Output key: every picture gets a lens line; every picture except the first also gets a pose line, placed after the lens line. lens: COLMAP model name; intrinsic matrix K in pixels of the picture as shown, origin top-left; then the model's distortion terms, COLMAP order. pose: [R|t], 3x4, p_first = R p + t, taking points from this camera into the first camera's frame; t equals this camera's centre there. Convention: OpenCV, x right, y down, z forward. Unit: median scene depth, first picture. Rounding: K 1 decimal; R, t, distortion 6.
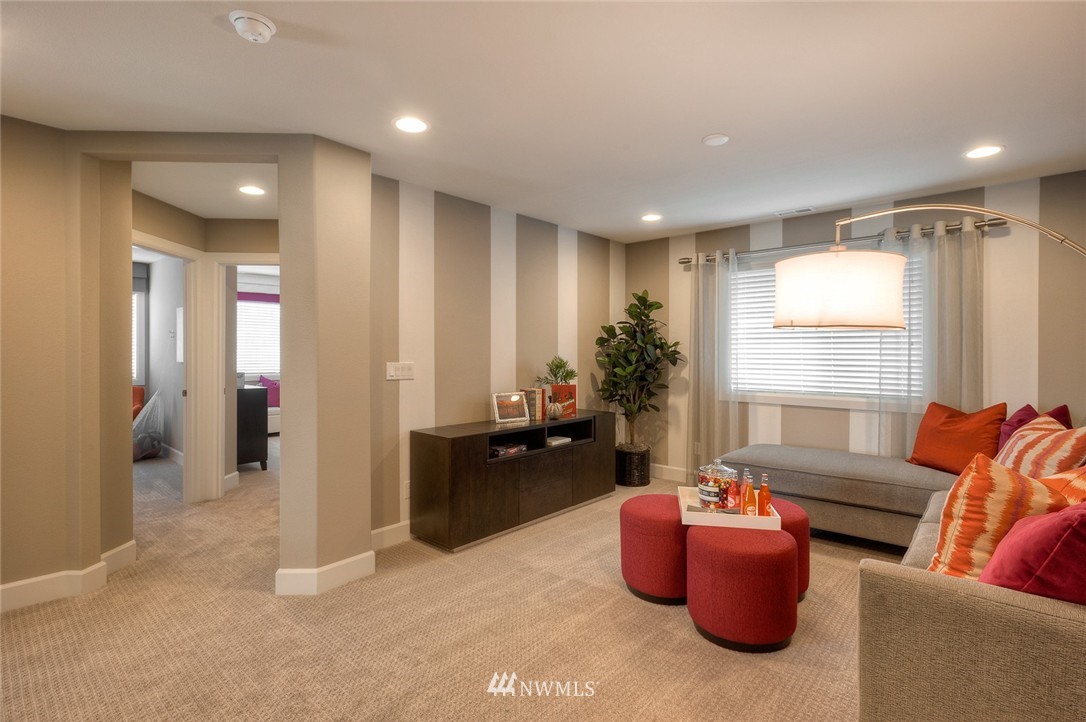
lens RADIAL K [[524.0, 0, 542.9], [0, 524.0, 354.3], [0, 0, 1]] dist [0.002836, 0.000323]
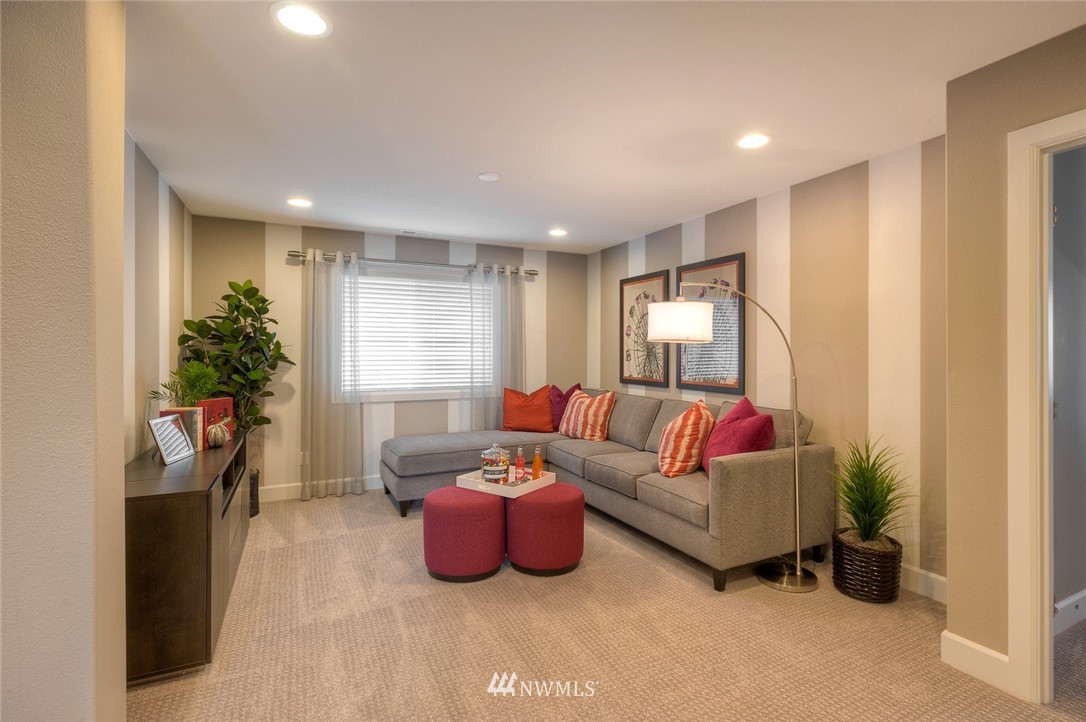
lens RADIAL K [[524.0, 0, 572.1], [0, 524.0, 354.0], [0, 0, 1]] dist [0.002836, 0.000323]
pose [[0.346020, -0.002585, 0.938224, -0.496456], [0.006102, 0.999981, 0.000504, -0.003246], [-0.938207, 0.005551, 0.346029, 0.282017]]
